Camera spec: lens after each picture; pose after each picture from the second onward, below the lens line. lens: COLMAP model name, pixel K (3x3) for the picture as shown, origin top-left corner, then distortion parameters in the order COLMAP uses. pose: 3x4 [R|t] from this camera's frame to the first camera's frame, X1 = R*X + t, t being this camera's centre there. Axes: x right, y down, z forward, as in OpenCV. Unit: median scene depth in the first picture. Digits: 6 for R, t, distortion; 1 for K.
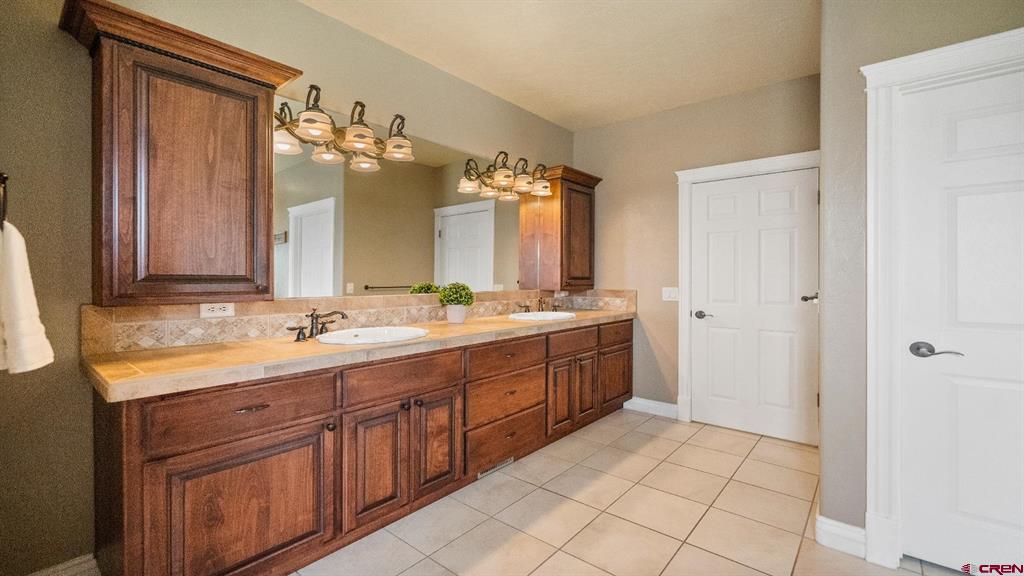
lens RADIAL K [[435.5, 0, 512.0], [0, 435.5, 296.0], [0, 0, 1]] dist [-0.002815, -0.000195]
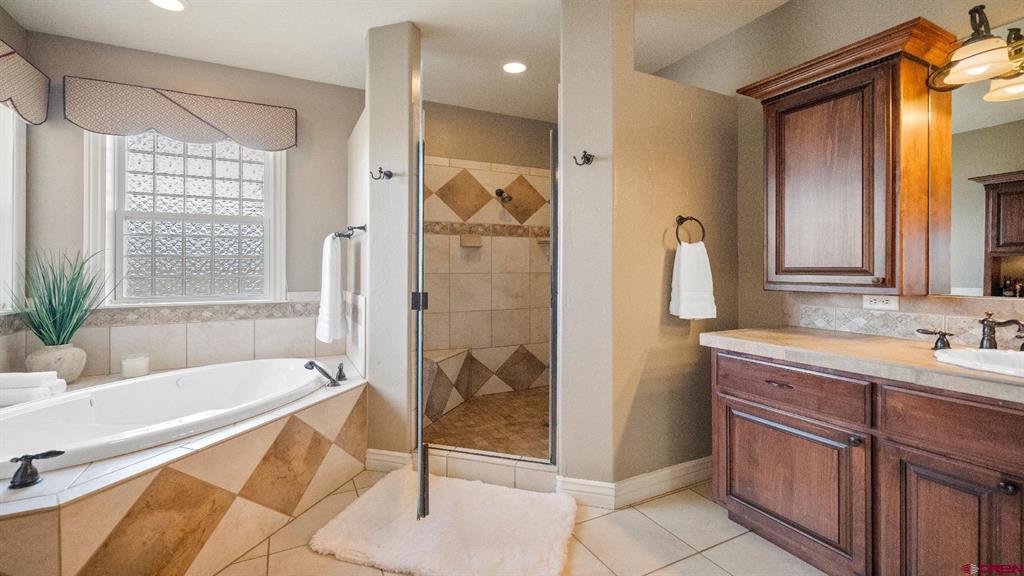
lens RADIAL K [[435.5, 0, 512.0], [0, 435.5, 296.0], [0, 0, 1]] dist [-0.002815, -0.000195]
pose [[-0.397564, 0.051051, -0.916153, 0.563546], [-0.039365, 0.996583, 0.072615, -0.021560], [0.916730, 0.064934, -0.394195, 0.619293]]
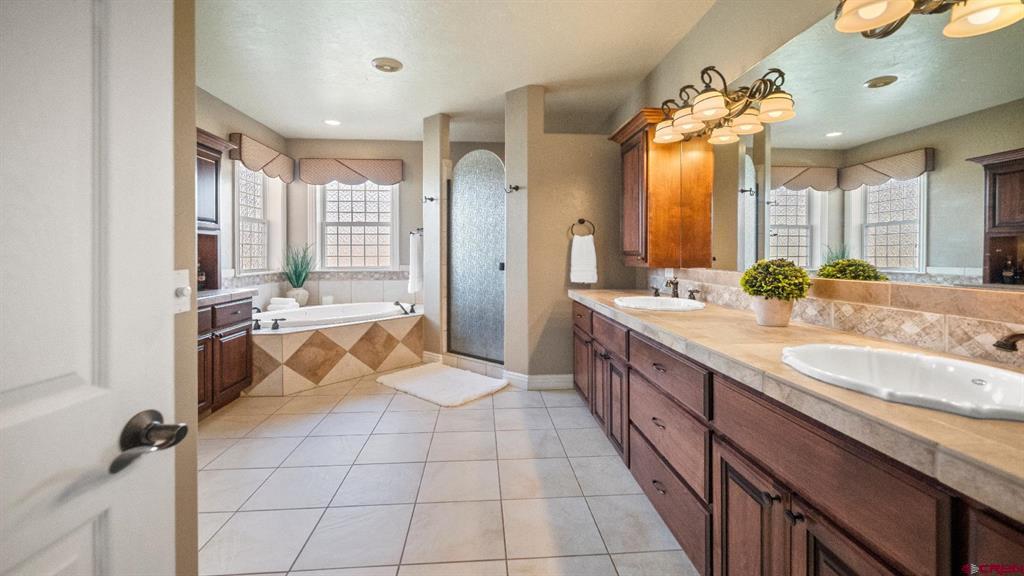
lens RADIAL K [[413.0, 0, 511.5], [0, 413.0, 294.3], [0, 0, 1]] dist [0.015991, -0.000014]
pose [[-0.718689, 0.067975, -0.692001, 0.759642], [-0.030039, 0.991246, 0.128568, -0.065174], [0.694683, 0.113187, -0.710355, 1.630487]]
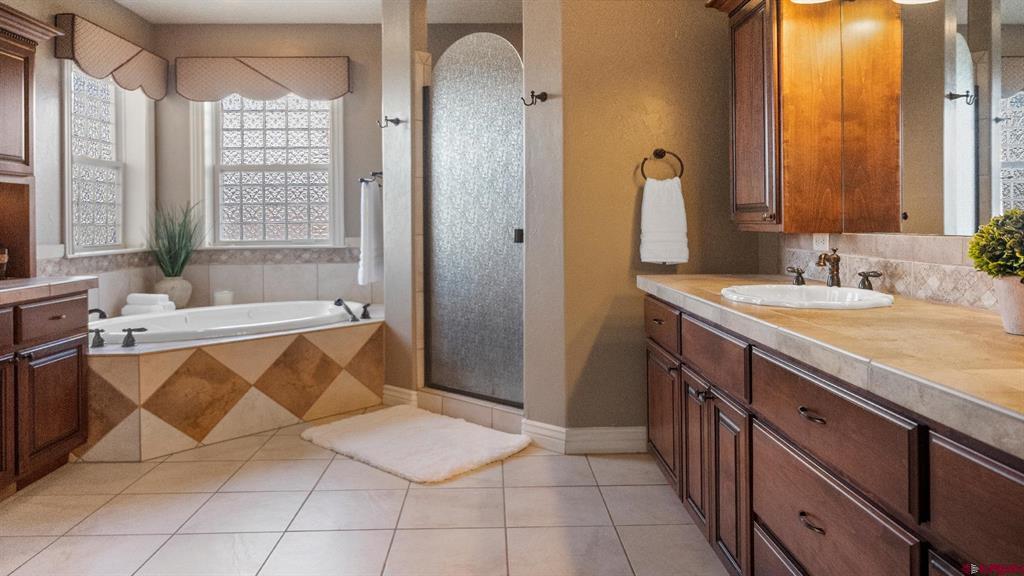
lens RADIAL K [[694.6, 0, 510.0], [0, 694.6, 286.5], [0, 0, 1]] dist [0.007077, 0.002650]
pose [[-0.748522, 0.068245, -0.659589, 0.689981], [-0.019273, 0.992031, 0.124513, -0.040465], [0.662830, 0.105913, -0.741241, 1.579654]]
